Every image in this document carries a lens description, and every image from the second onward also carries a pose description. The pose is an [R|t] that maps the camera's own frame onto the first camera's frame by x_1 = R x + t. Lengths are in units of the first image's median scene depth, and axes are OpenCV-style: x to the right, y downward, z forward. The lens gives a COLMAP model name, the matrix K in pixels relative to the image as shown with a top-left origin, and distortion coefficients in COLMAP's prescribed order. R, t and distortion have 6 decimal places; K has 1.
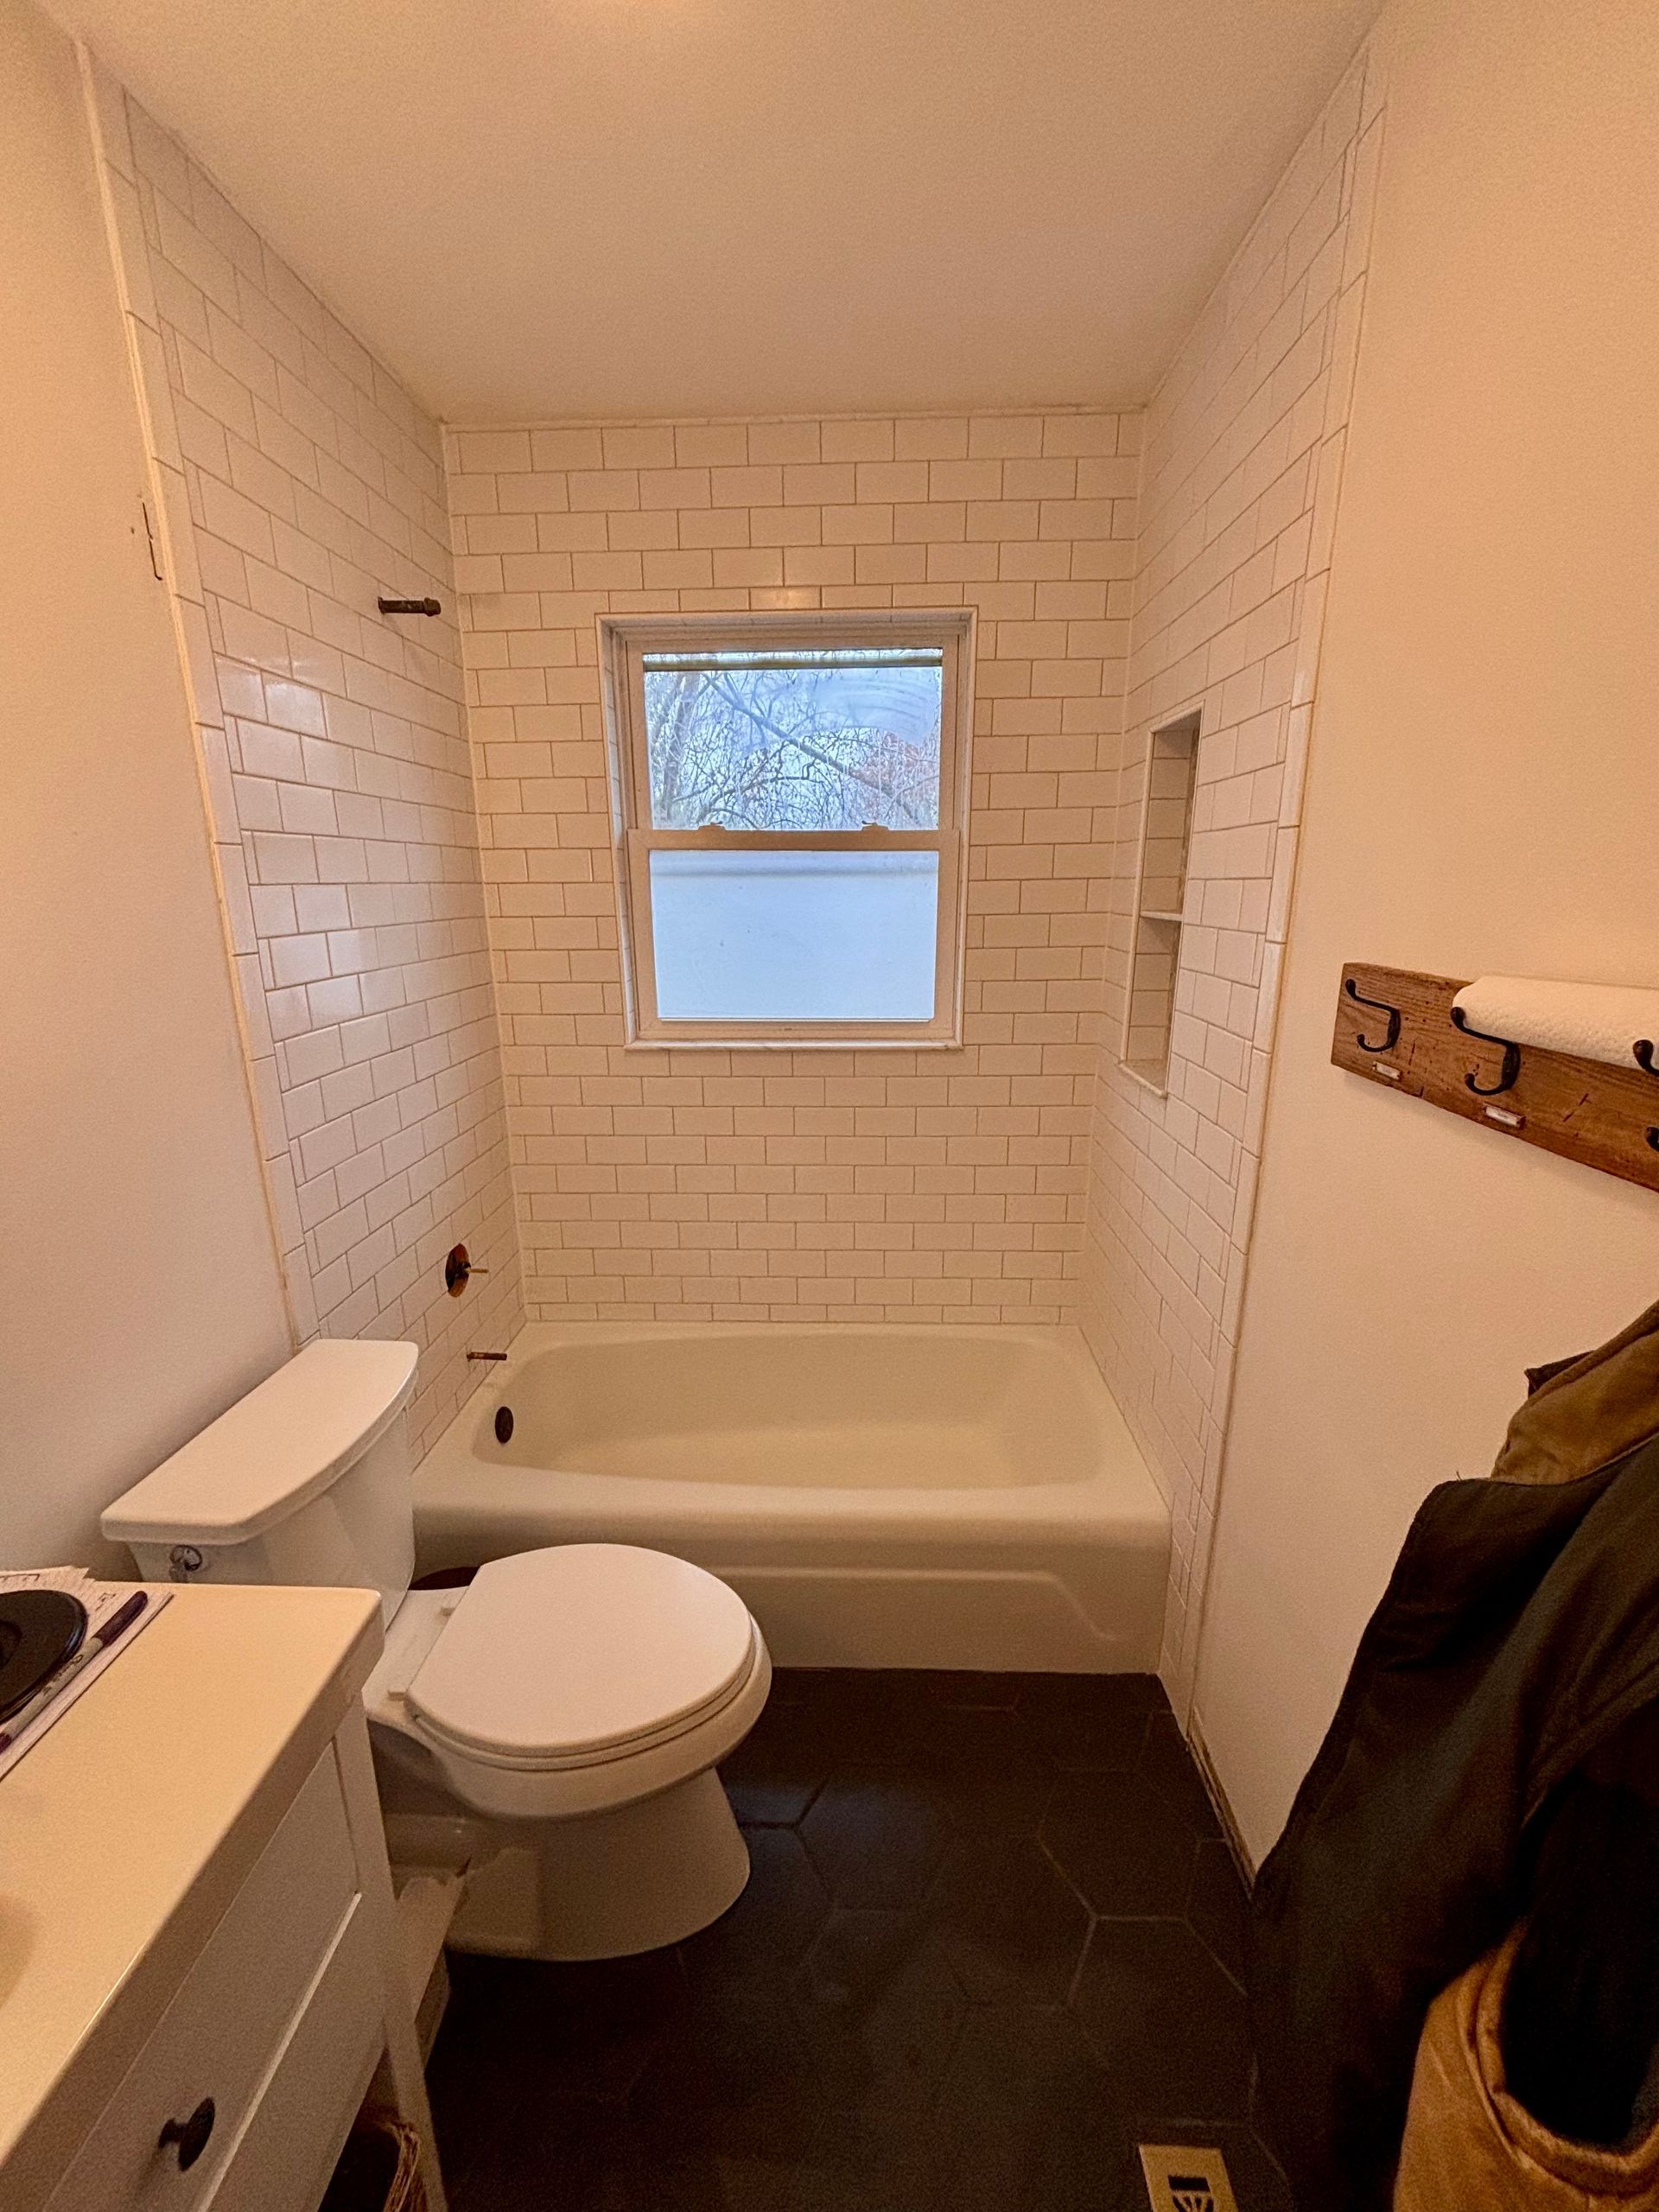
lens RADIAL K [[895.2, 0, 823.1], [0, 895.2, 1107.3], [0, 0, 1]] dist [0.001524, -0.000409]
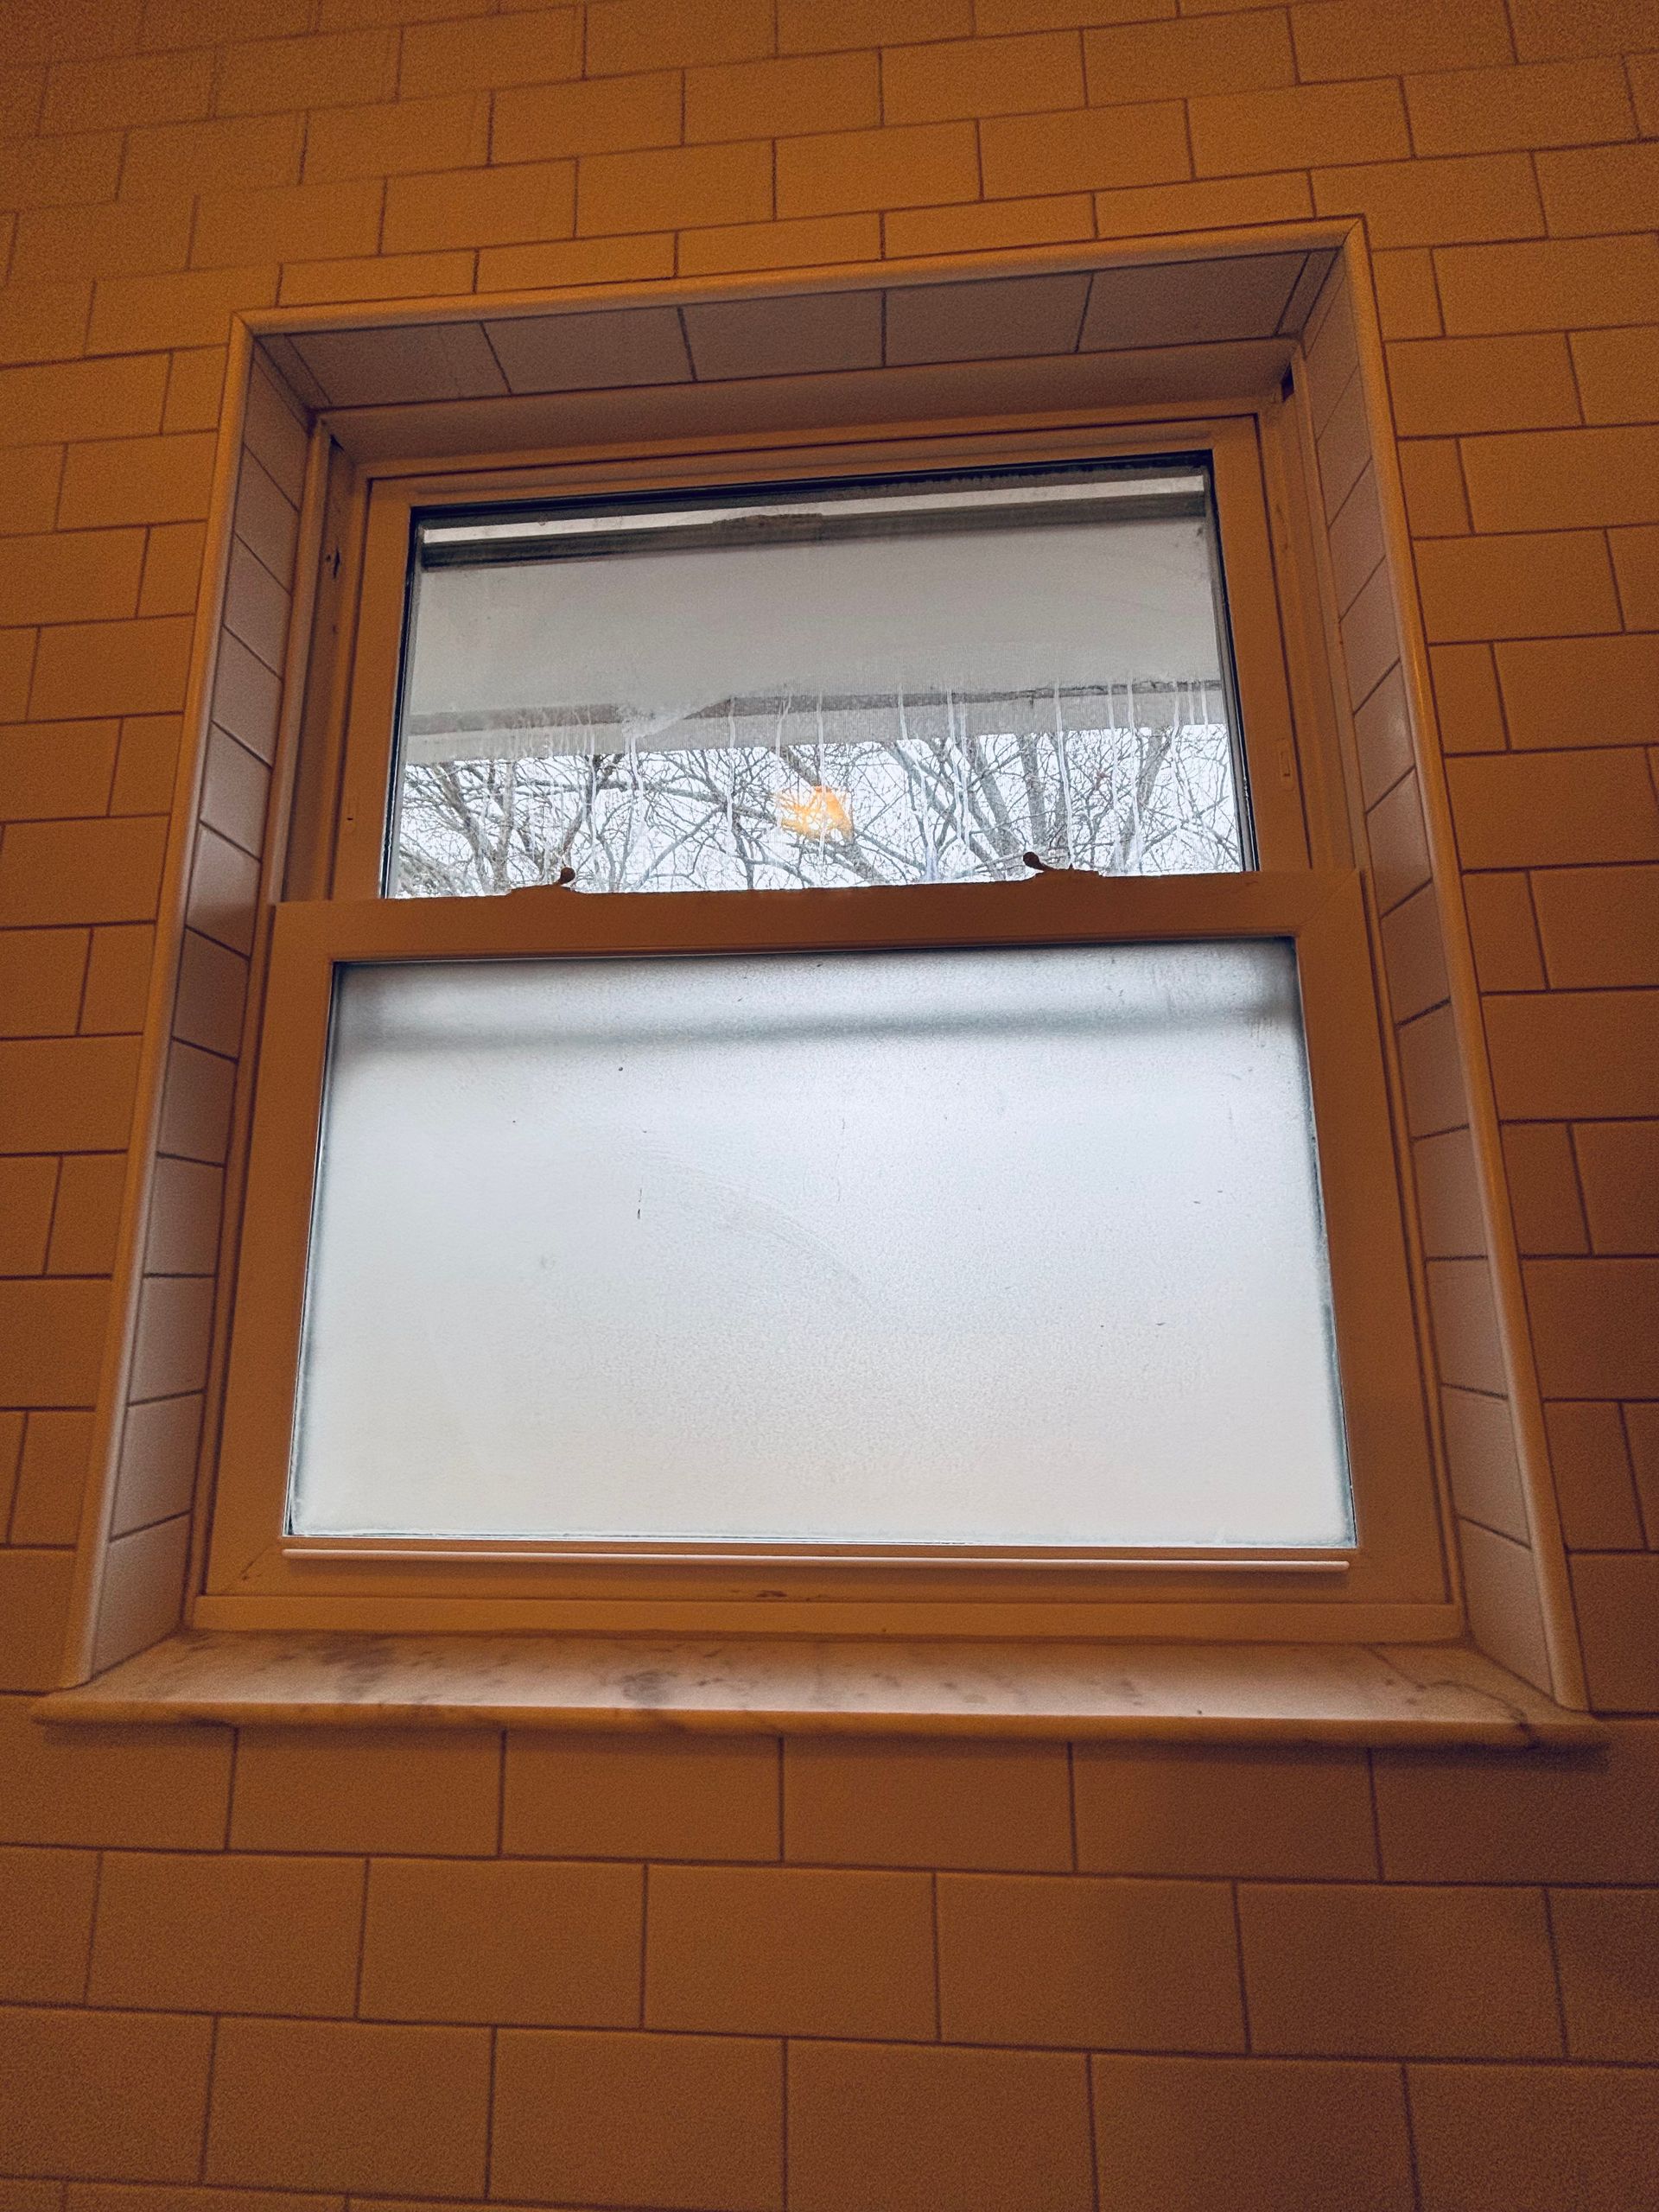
lens RADIAL K [[895.2, 0, 843.8], [0, 895.2, 1108.1], [0, 0, 1]] dist [0.001524, -0.000409]
pose [[0.999749, -0.014183, -0.017353, -0.014957], [0.005625, 0.908285, -0.418314, -0.123196], [0.021695, 0.418111, 0.908137, 0.816024]]
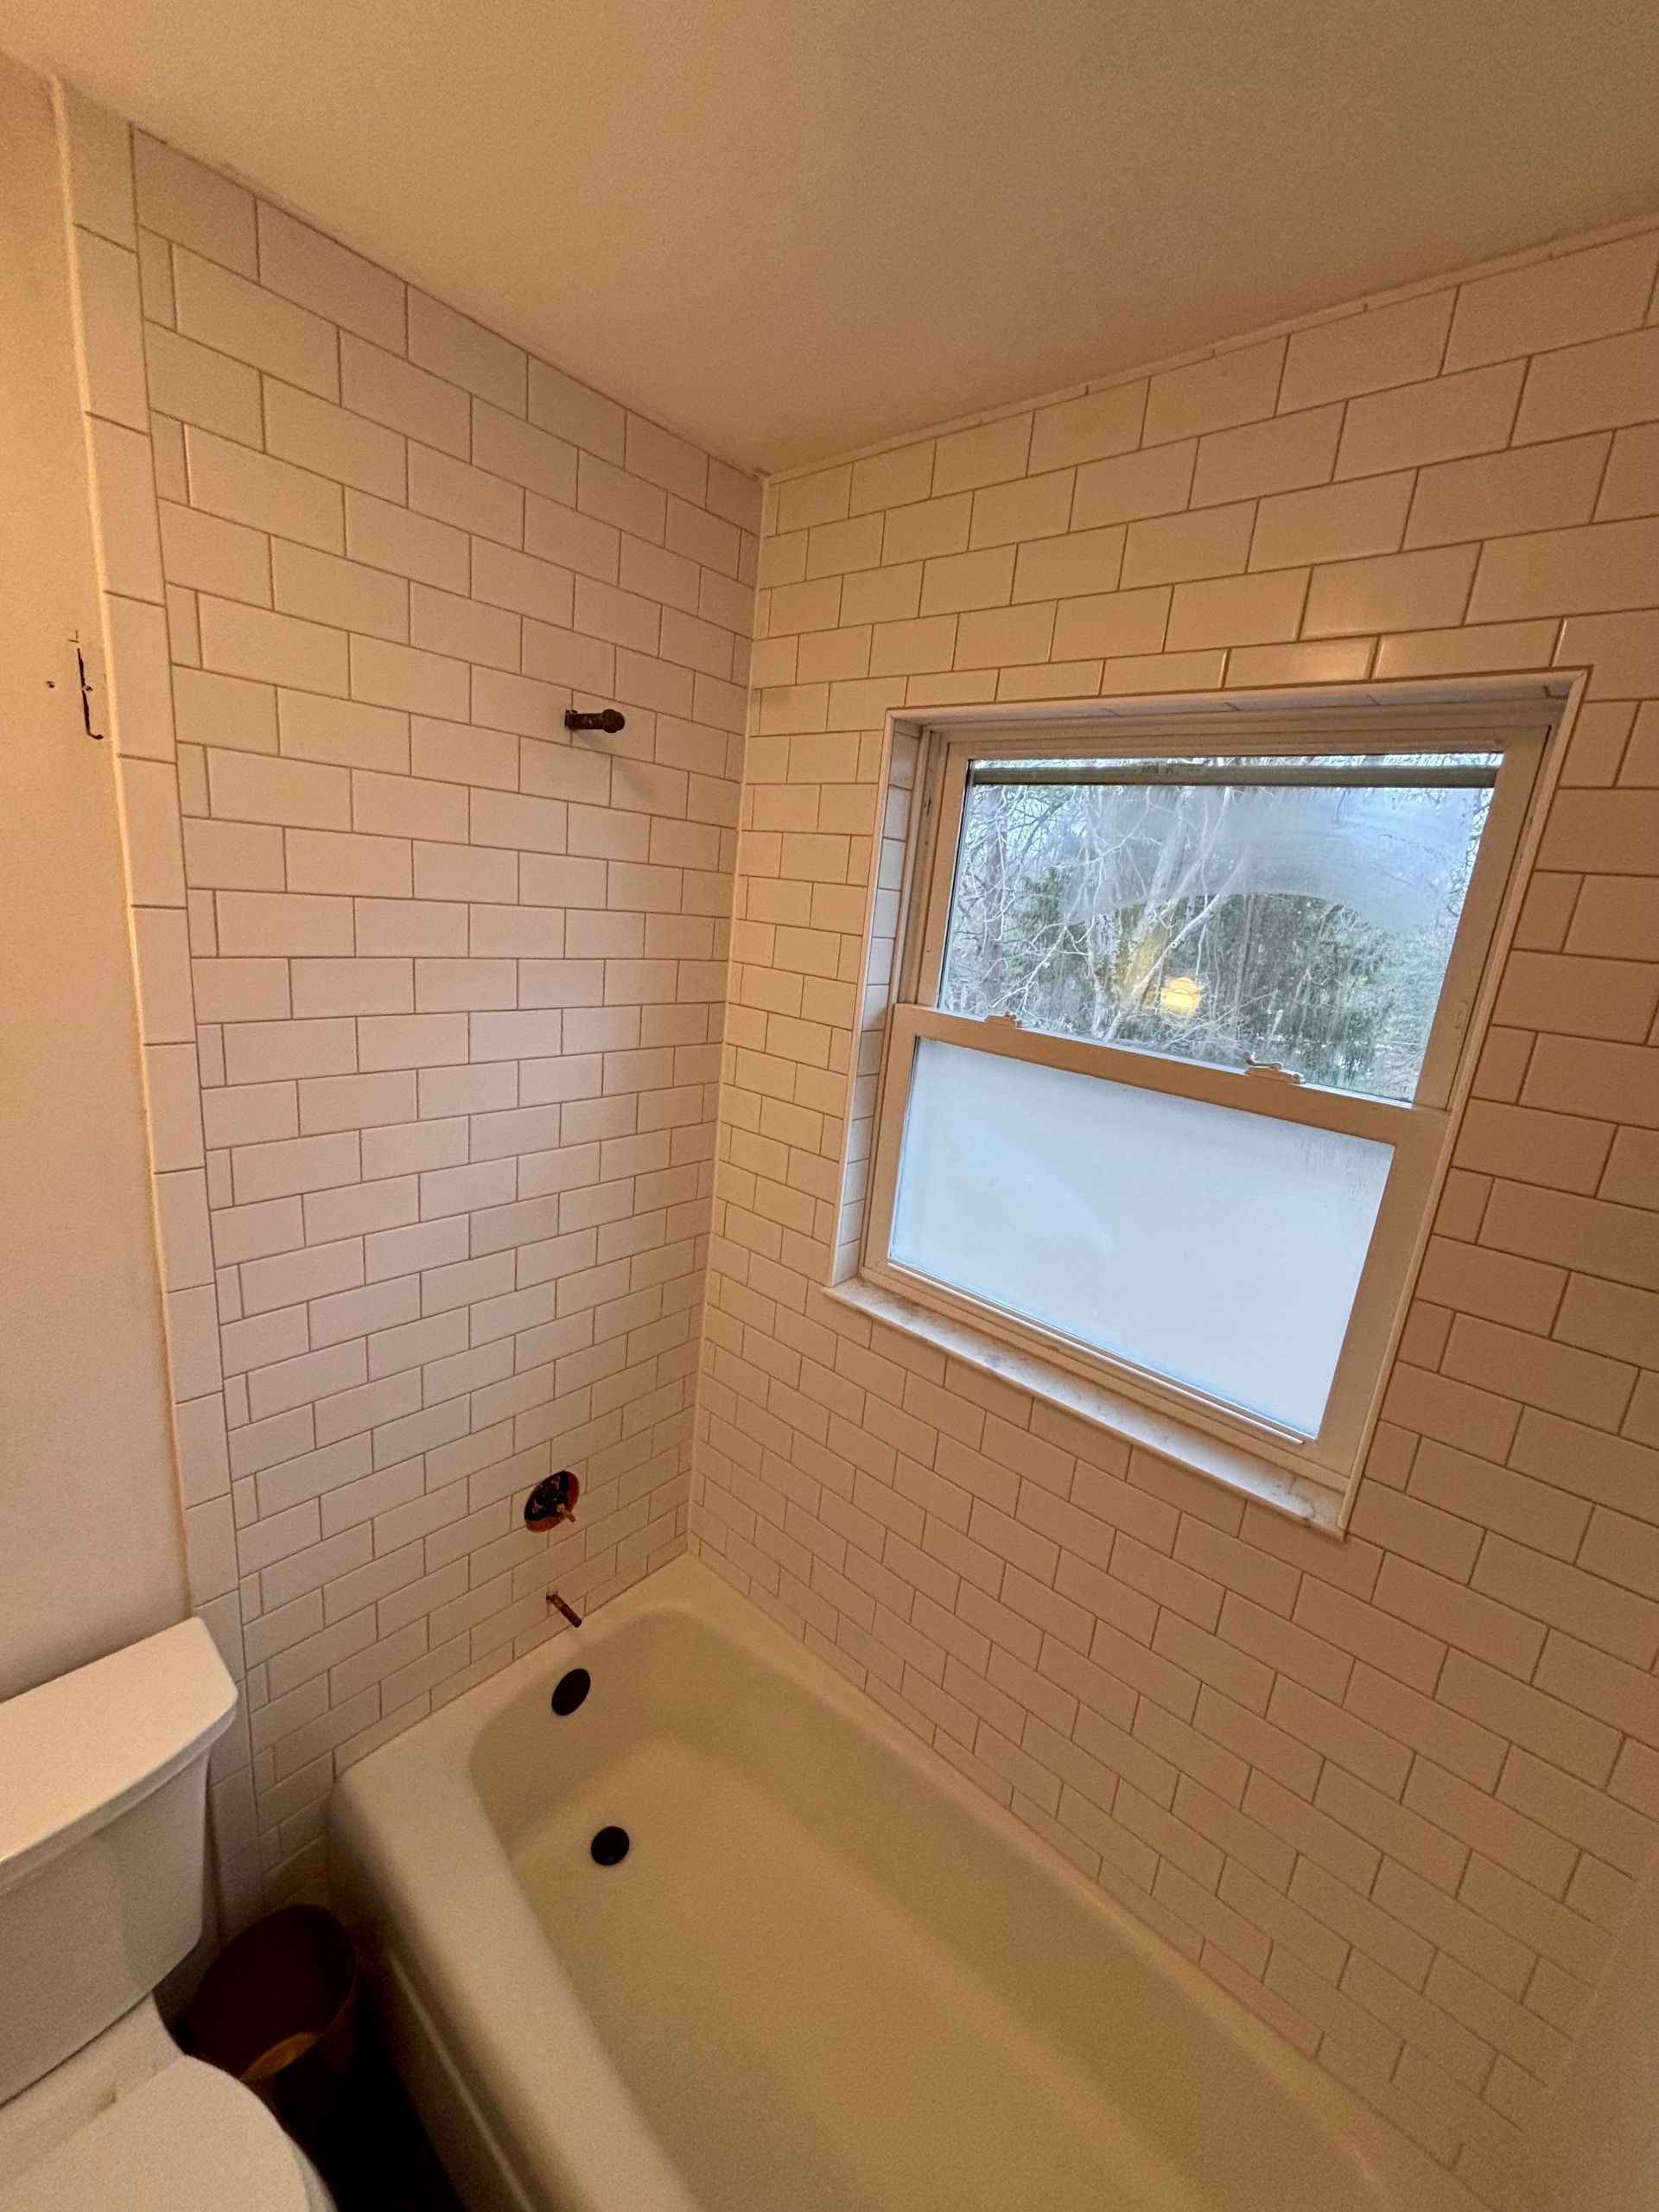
lens RADIAL K [[895.2, 0, 821.0], [0, 895.2, 1109.6], [0, 0, 1]] dist [0.001524, -0.000409]
pose [[0.773598, 0.232924, -0.589315, 0.186786], [-0.251763, 0.966419, 0.051482, -0.274050], [0.581517, 0.108542, 0.806261, 0.444700]]
